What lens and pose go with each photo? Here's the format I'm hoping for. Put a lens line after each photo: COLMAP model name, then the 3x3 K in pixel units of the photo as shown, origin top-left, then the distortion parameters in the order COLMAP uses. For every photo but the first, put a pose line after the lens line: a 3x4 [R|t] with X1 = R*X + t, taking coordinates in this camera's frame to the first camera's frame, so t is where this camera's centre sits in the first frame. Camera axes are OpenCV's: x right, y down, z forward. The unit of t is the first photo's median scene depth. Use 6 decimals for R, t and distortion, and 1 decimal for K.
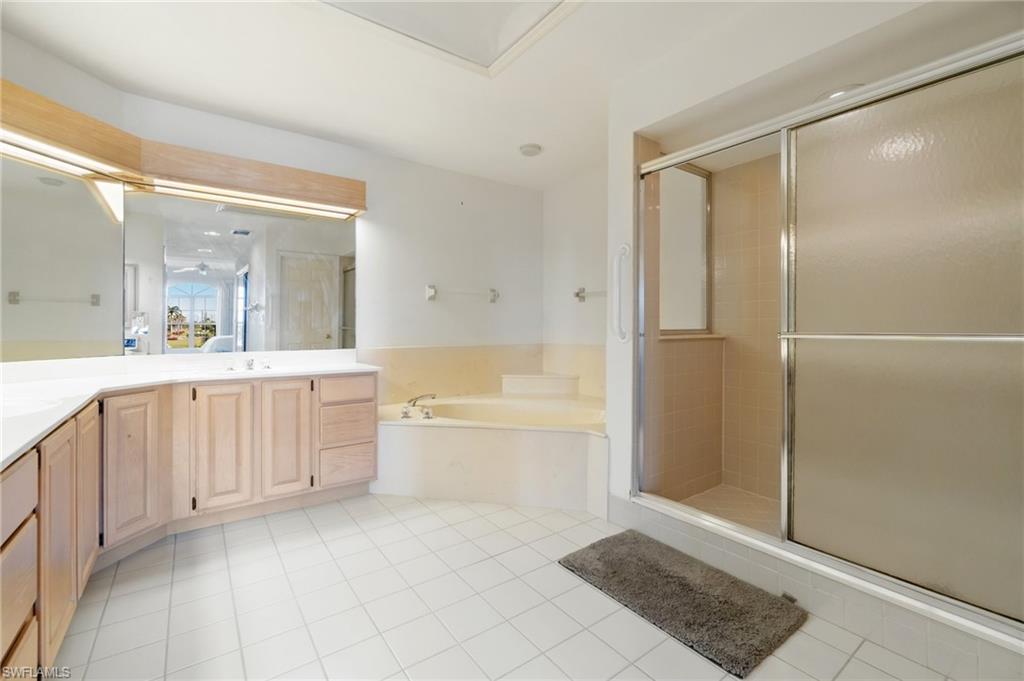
lens RADIAL K [[442.7, 0, 510.6], [0, 442.7, 334.4], [0, 0, 1]] dist [-0.004396, 0.001387]
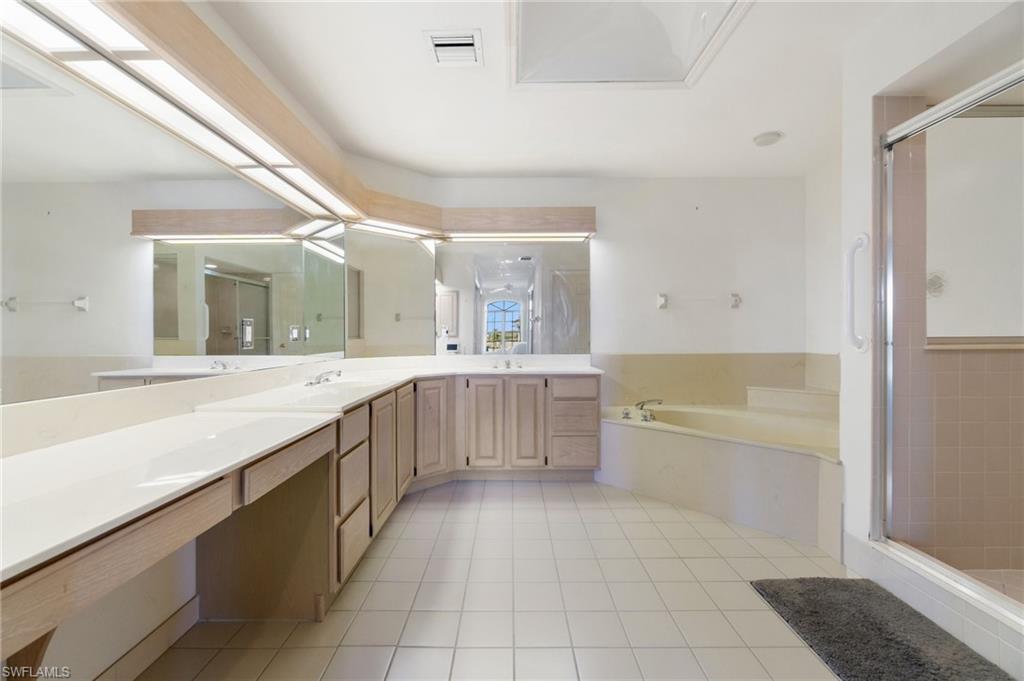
lens RADIAL K [[442.7, 0, 511.4], [0, 442.7, 343.7], [0, 0, 1]] dist [-0.004396, 0.001387]
pose [[0.807905, 0.006955, -0.589272, 0.207205], [-0.004147, 0.999973, 0.006117, -0.000488], [0.589298, -0.002498, 0.807912, -0.053221]]
